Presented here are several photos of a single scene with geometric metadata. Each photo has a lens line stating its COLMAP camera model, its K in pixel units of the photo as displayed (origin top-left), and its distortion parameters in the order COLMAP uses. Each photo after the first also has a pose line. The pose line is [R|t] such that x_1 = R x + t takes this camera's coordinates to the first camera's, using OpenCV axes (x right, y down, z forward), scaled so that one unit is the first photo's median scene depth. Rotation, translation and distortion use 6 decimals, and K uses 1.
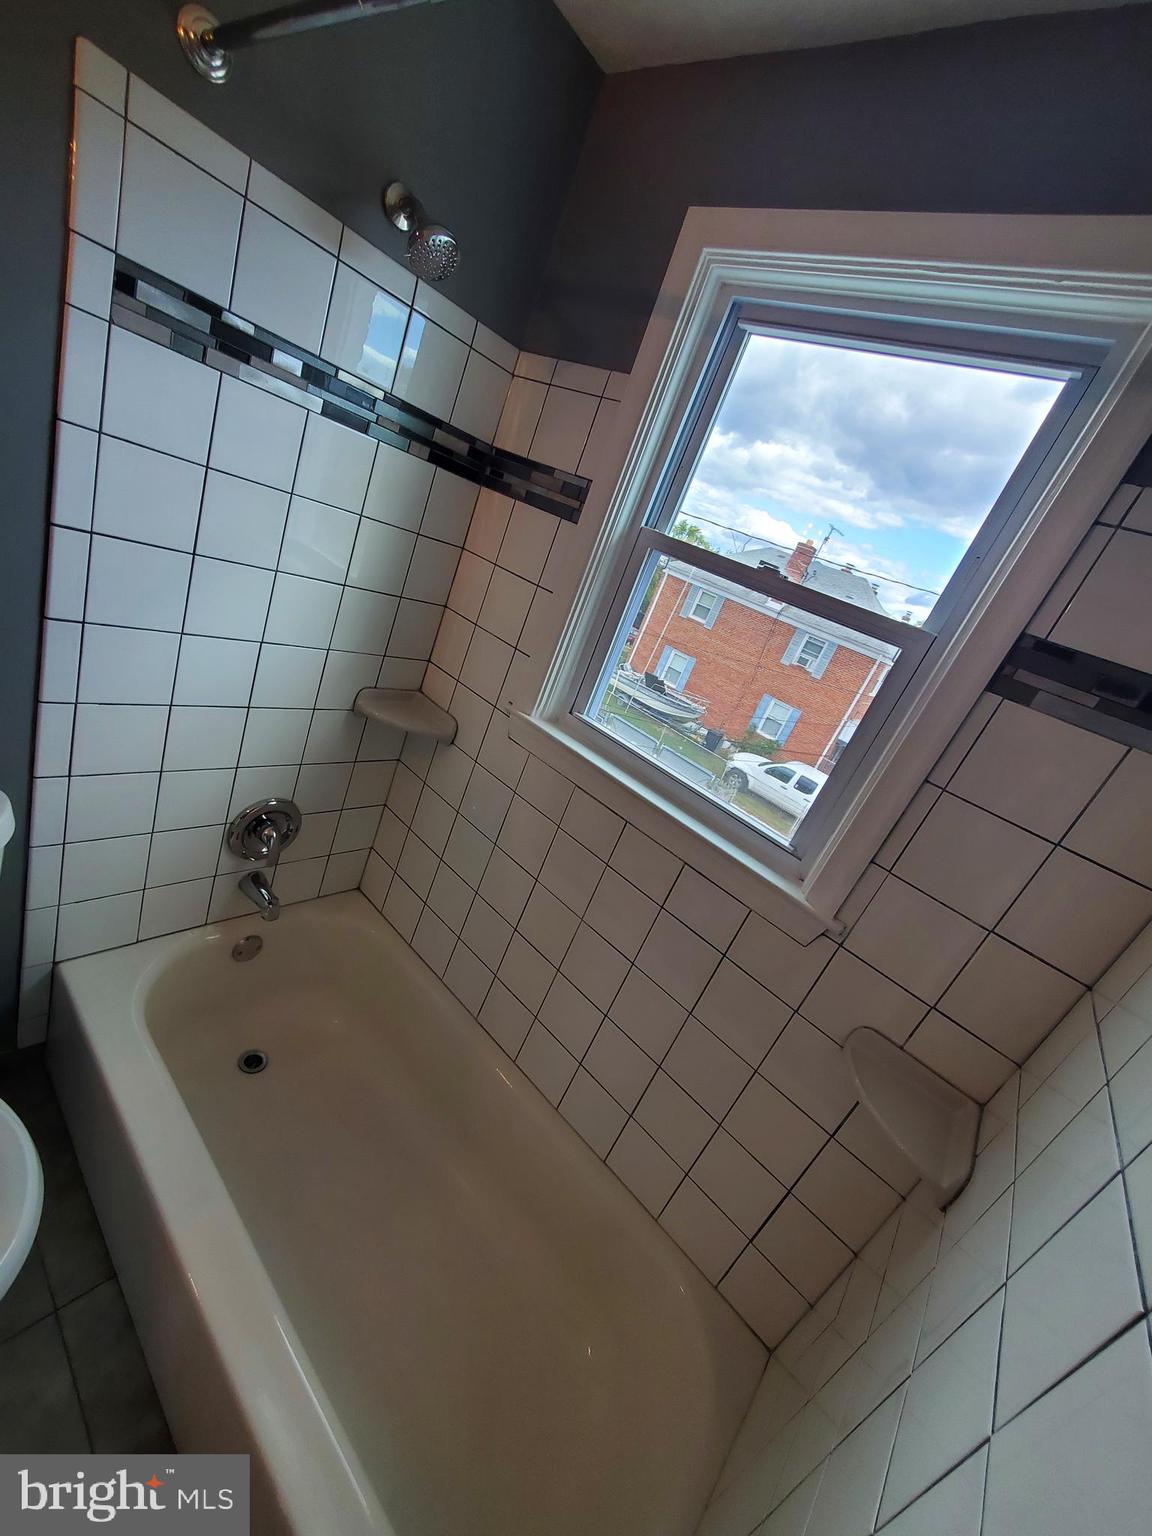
lens RADIAL K [[612.3, 0, 563.6], [0, 612.3, 774.8], [0, 0, 1]] dist [-0.000251, -0.000336]
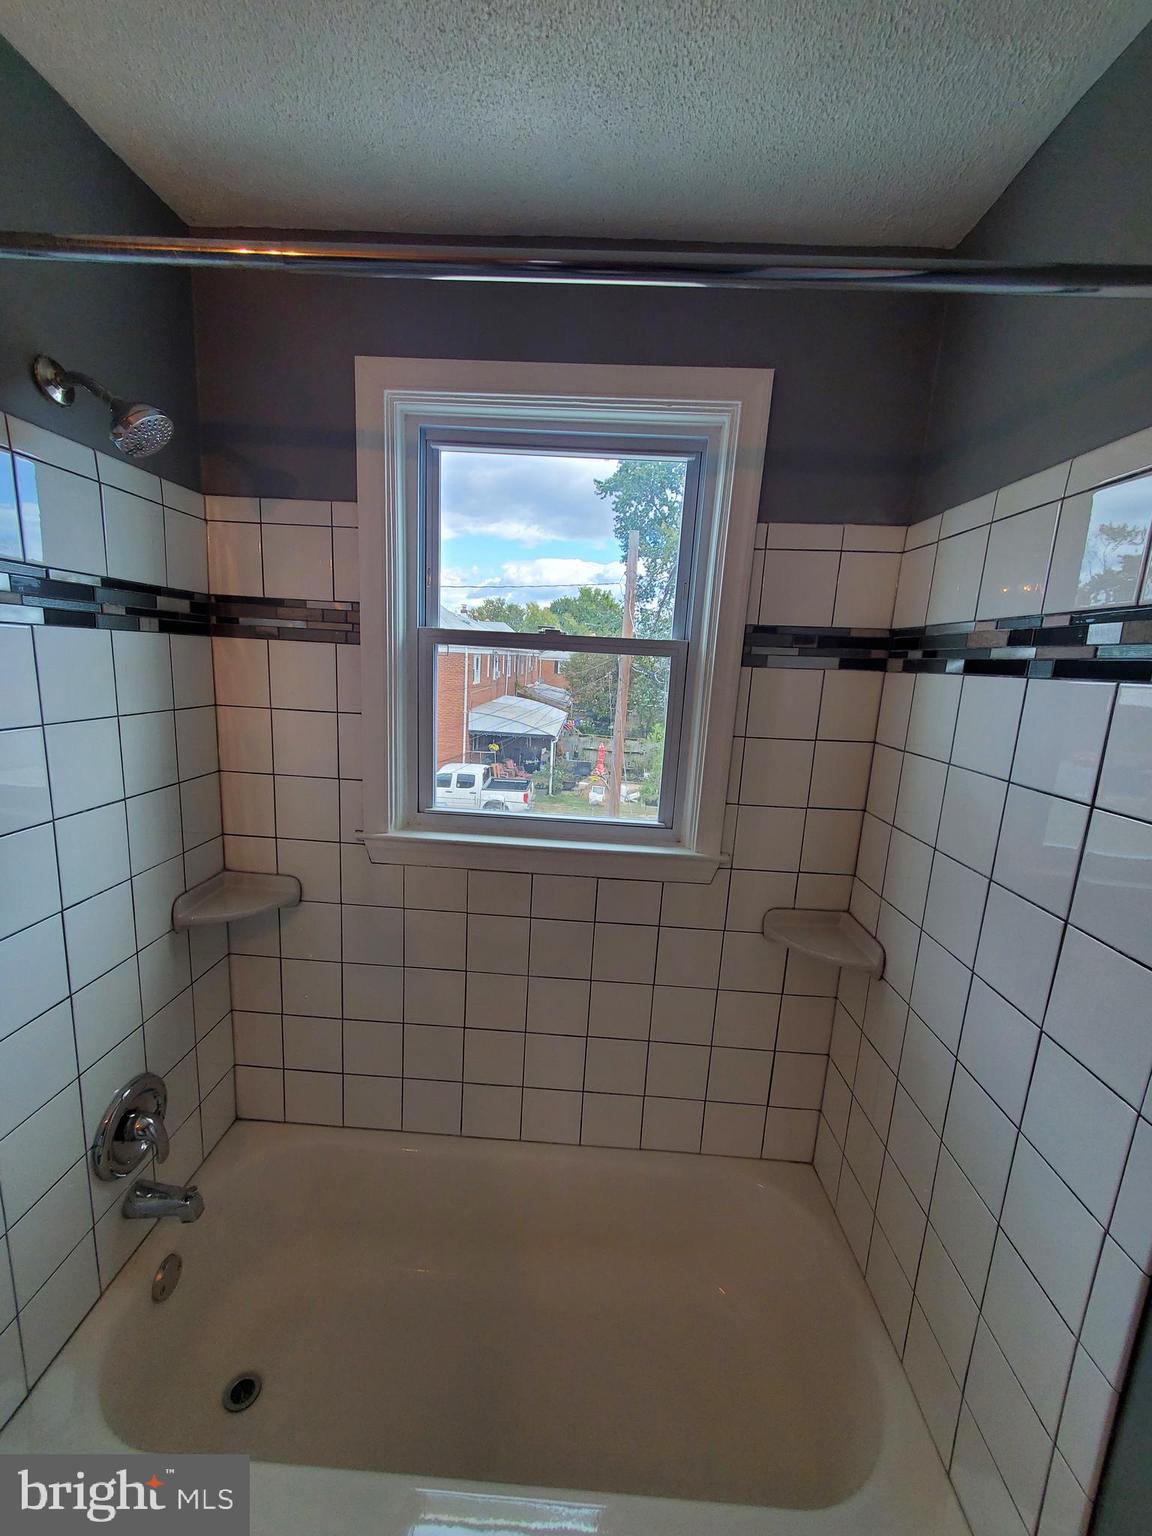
lens RADIAL K [[612.3, 0, 570.3], [0, 612.3, 772.5], [0, 0, 1]] dist [-0.000251, -0.000336]
pose [[0.742518, -0.423606, 0.518869, -0.328632], [0.446674, 0.890387, 0.087709, -0.146643], [-0.499148, 0.166640, 0.850342, -0.011122]]
